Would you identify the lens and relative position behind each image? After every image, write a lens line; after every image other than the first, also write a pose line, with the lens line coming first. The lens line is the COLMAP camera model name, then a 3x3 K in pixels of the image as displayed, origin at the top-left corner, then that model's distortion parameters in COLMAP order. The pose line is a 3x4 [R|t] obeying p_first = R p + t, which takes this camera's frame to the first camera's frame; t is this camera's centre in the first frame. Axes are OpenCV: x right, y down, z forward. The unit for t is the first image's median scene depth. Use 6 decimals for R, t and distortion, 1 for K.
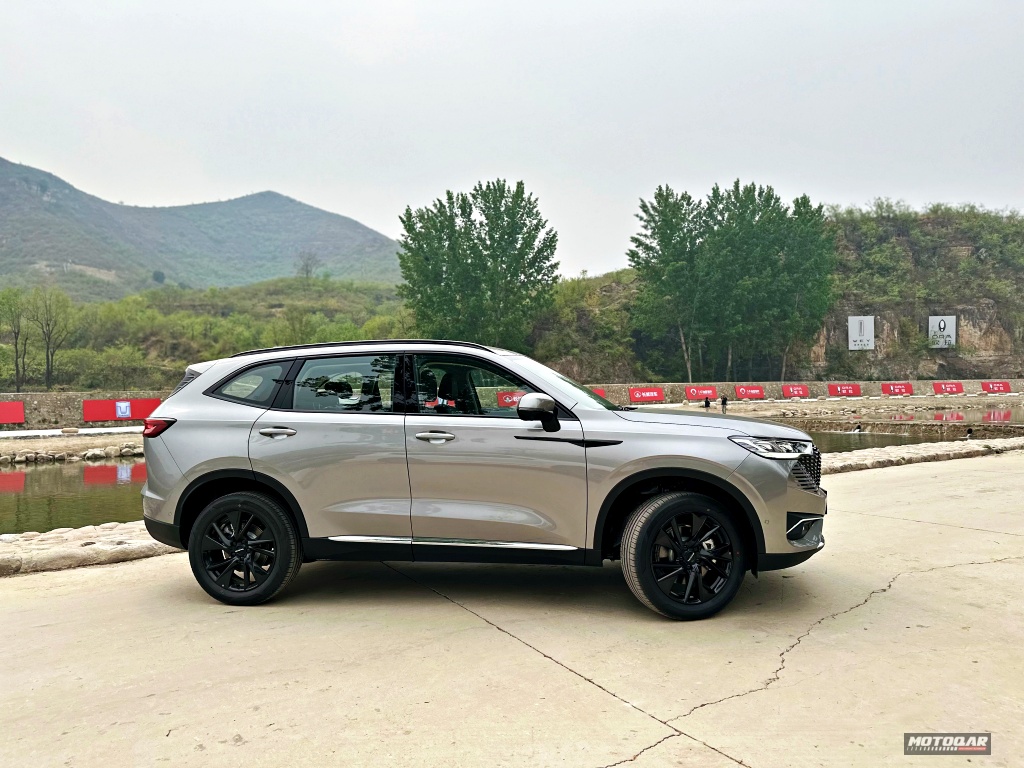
lens RADIAL K [[708.5, 0, 512.0], [0, 708.5, 384.0], [0, 0, 1]] dist [-0.006009, -0.004235]
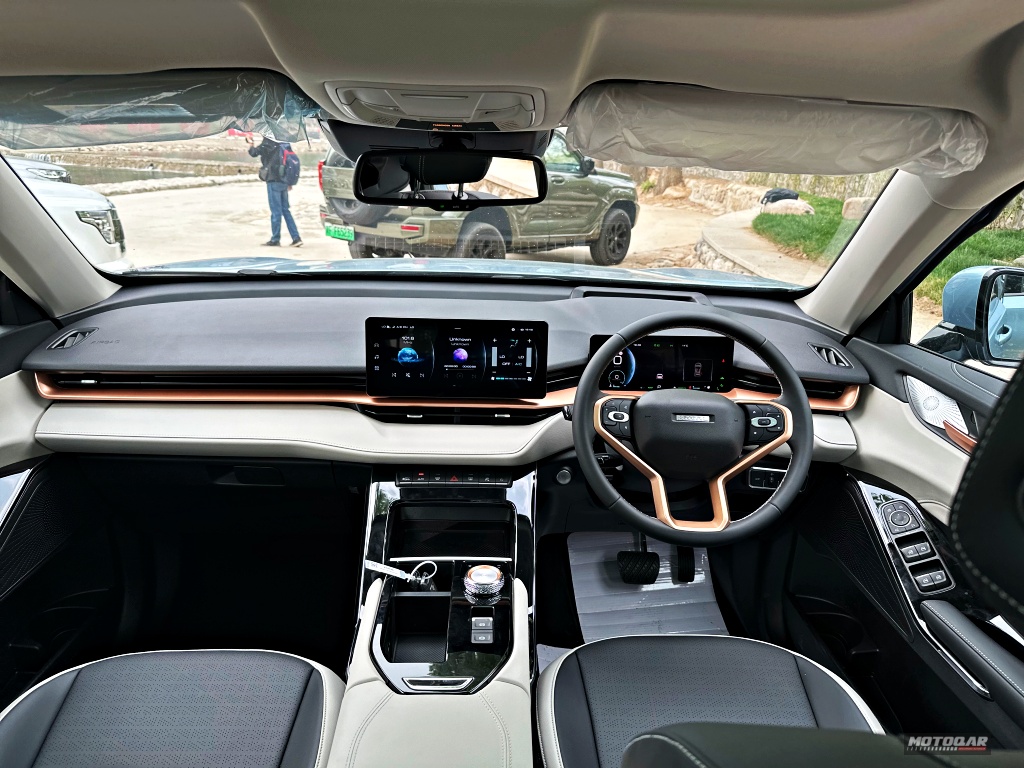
lens RADIAL K [[708.5, 0, 512.0], [0, 708.5, 384.0], [0, 0, 1]] dist [-0.006009, -0.004235]
pose [[0.630377, -0.199863, 0.750120, -0.173124], [-0.078865, 0.944801, 0.318010, -0.036365], [-0.772273, -0.259625, 0.579818, -0.539254]]
